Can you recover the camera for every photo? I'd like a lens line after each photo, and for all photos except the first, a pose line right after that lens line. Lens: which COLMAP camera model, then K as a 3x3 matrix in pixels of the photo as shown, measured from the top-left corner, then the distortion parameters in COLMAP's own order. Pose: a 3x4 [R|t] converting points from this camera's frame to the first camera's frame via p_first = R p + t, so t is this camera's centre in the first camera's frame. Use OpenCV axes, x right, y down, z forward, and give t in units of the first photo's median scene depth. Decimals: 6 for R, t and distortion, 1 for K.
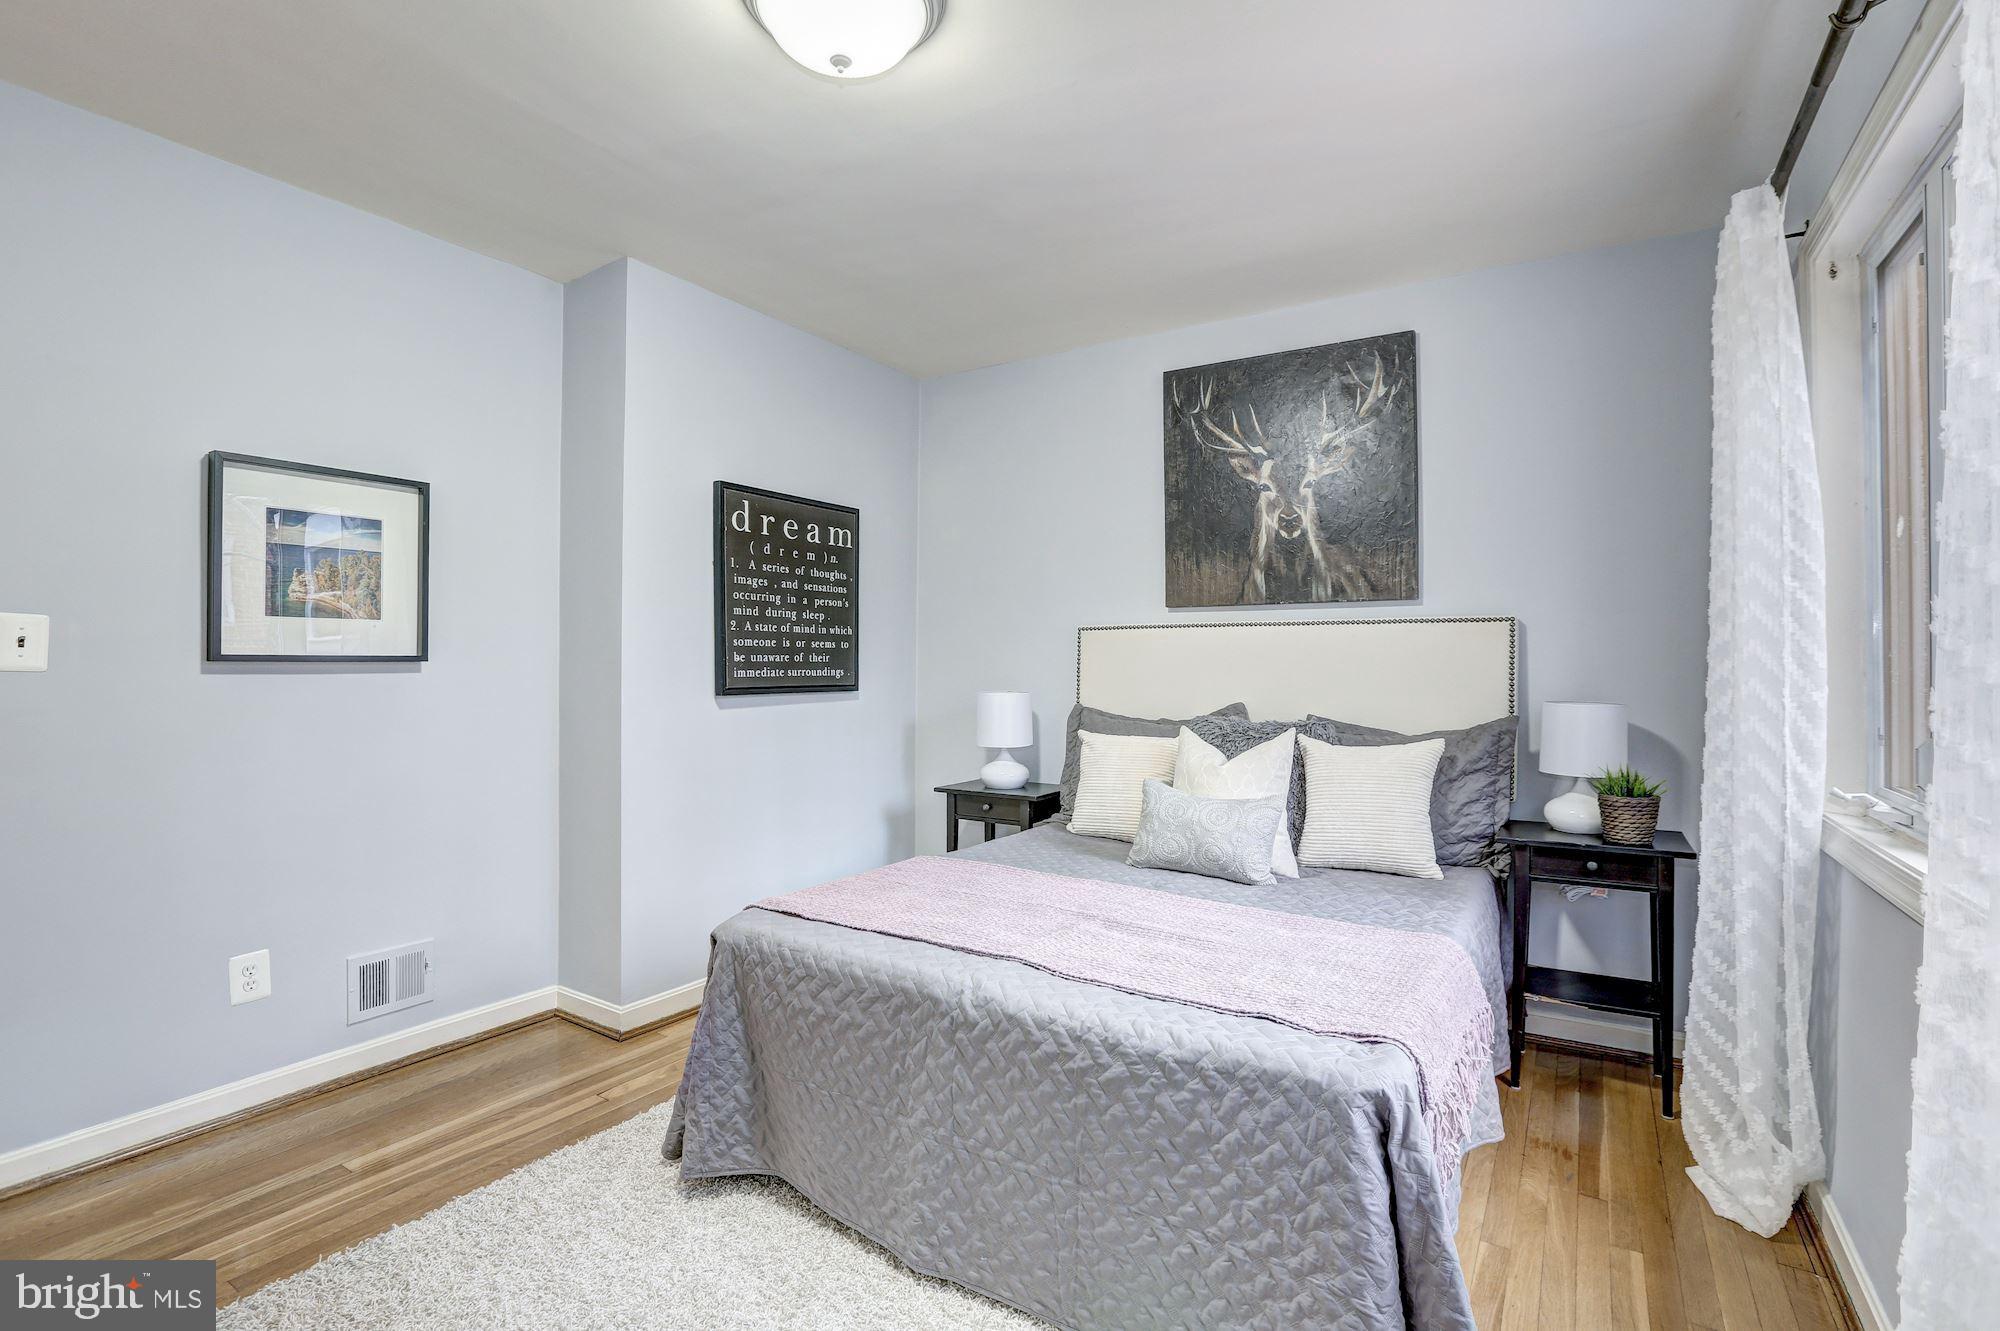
lens RADIAL K [[934.5, 0, 1000.6], [0, 934.5, 681.8], [0, 0, 1]] dist [-0.054038, 0.019670]
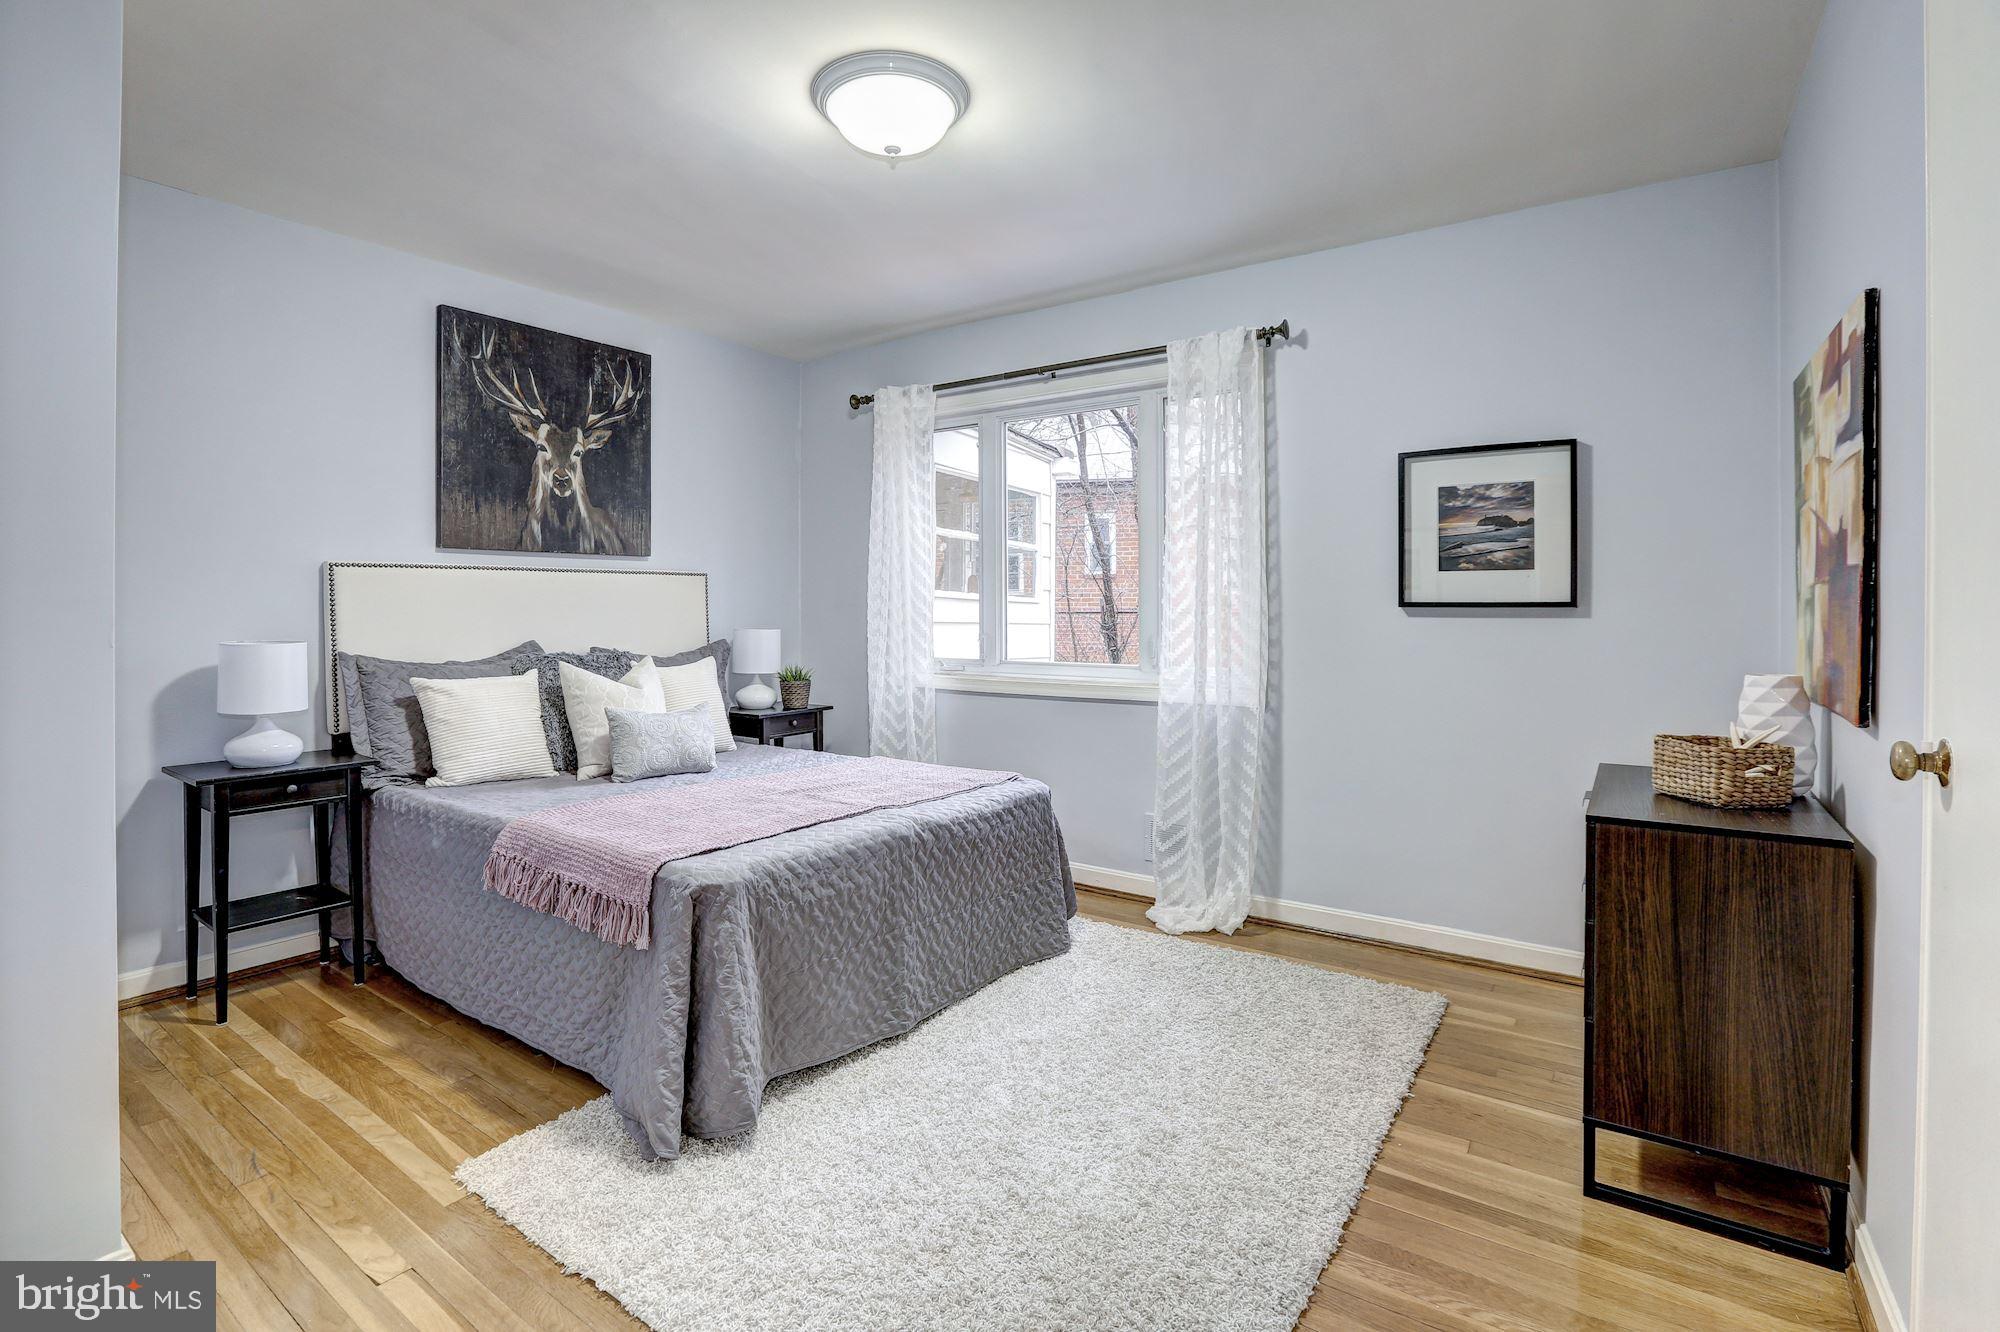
lens RADIAL K [[922.8, 0, 995.3], [0, 922.8, 649.5], [0, 0, 1]] dist [-0.055289, 0.018332]
pose [[0.069372, -0.055723, 0.996033, -0.791369], [0.001306, 0.998443, 0.055767, -0.026490], [-0.997590, -0.002568, 0.069337, 0.379007]]
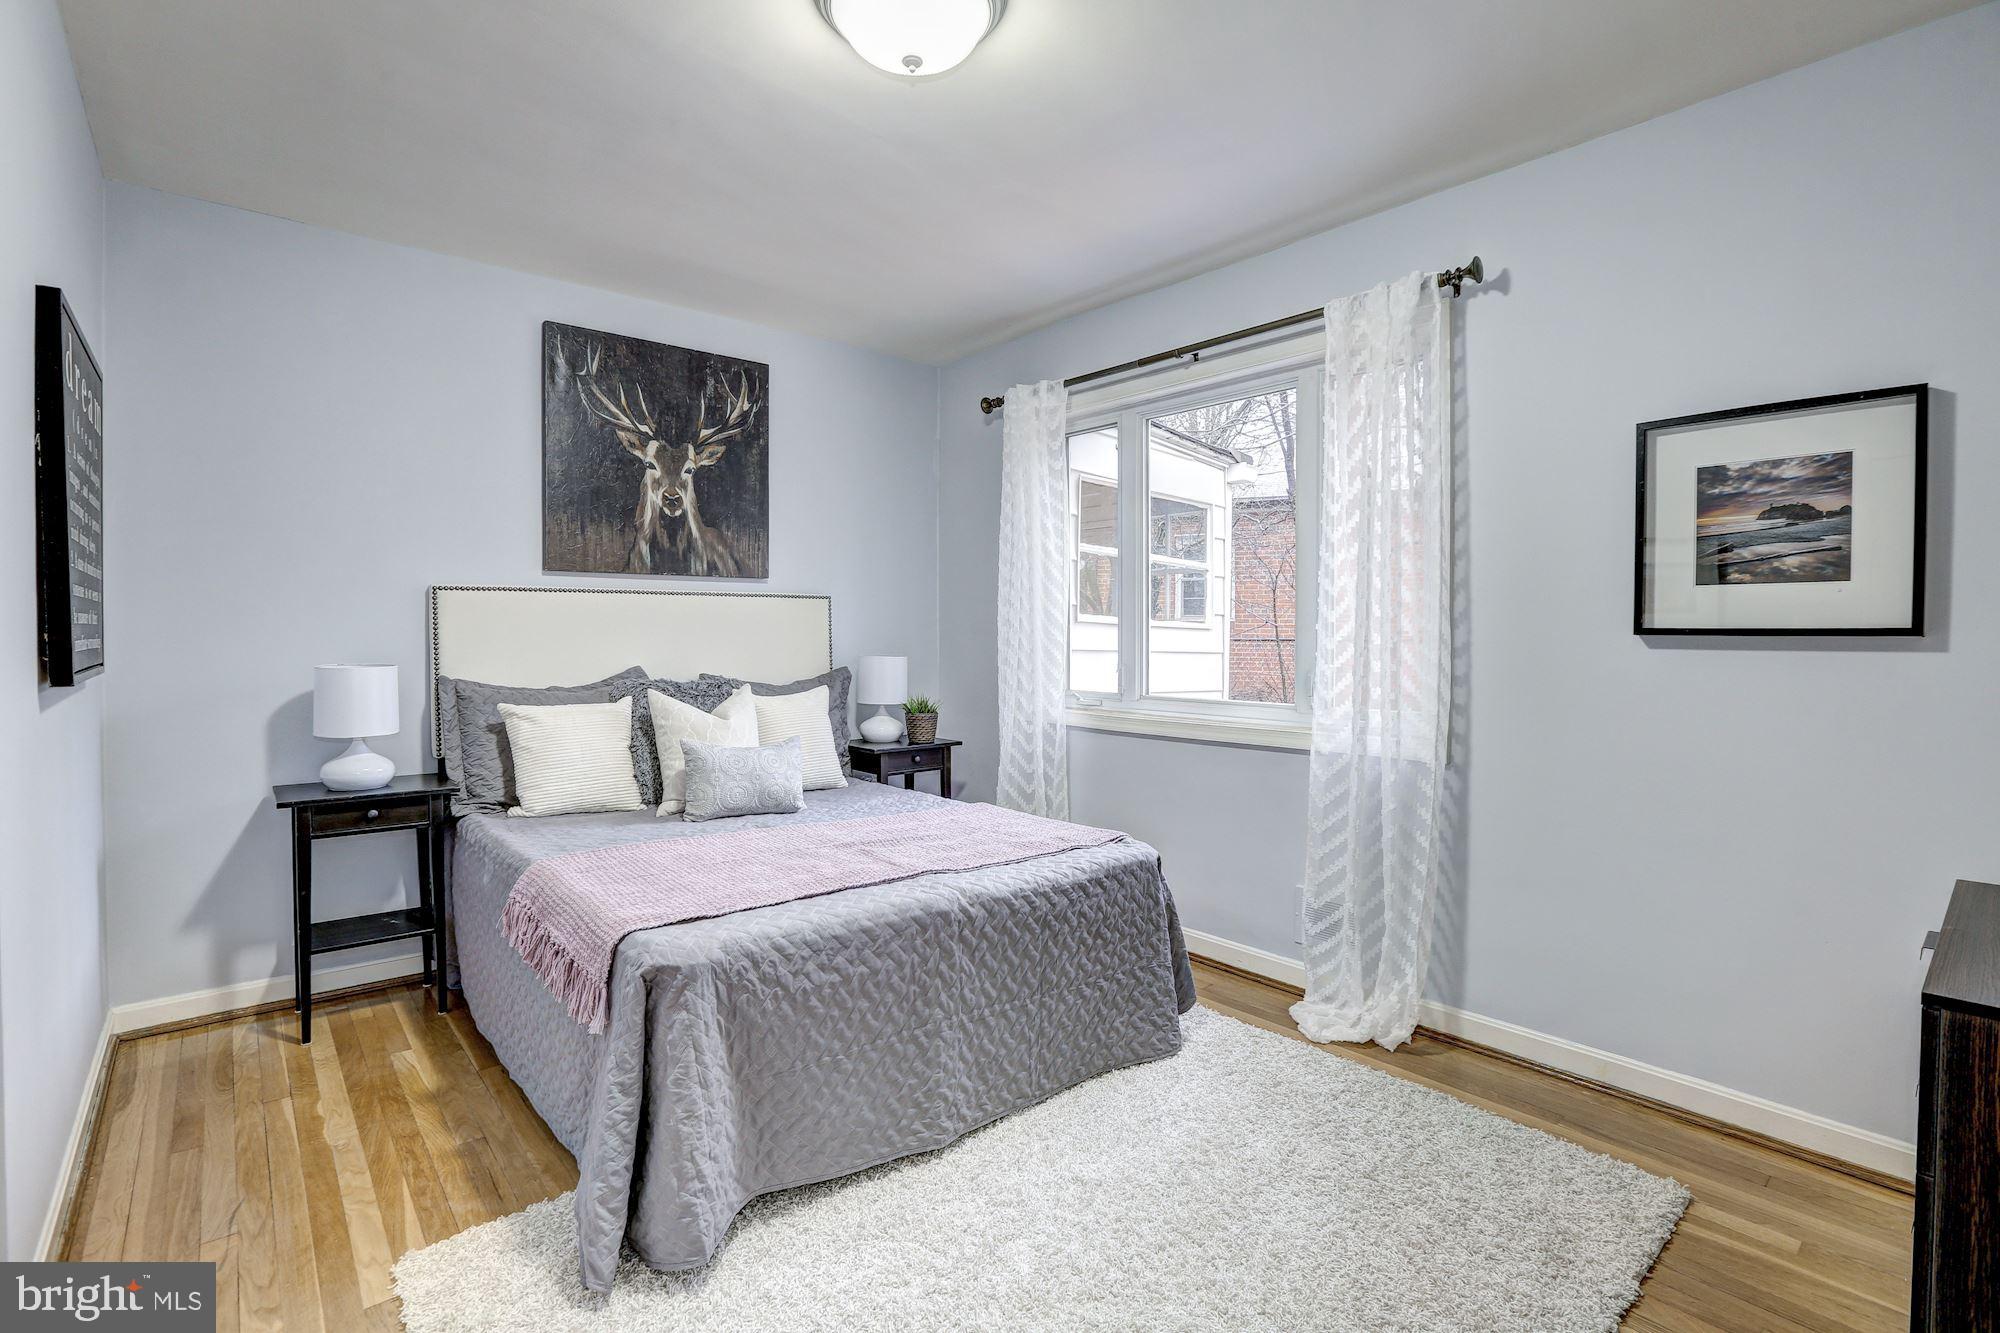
lens RADIAL K [[934.5, 0, 1000.6], [0, 934.5, 682.8], [0, 0, 1]] dist [-0.054038, 0.019670]
pose [[0.297363, -0.060187, 0.952866, -0.638968], [0.000557, 0.998022, 0.062865, -0.024771], [-0.954764, -0.018163, 0.296808, 0.289652]]
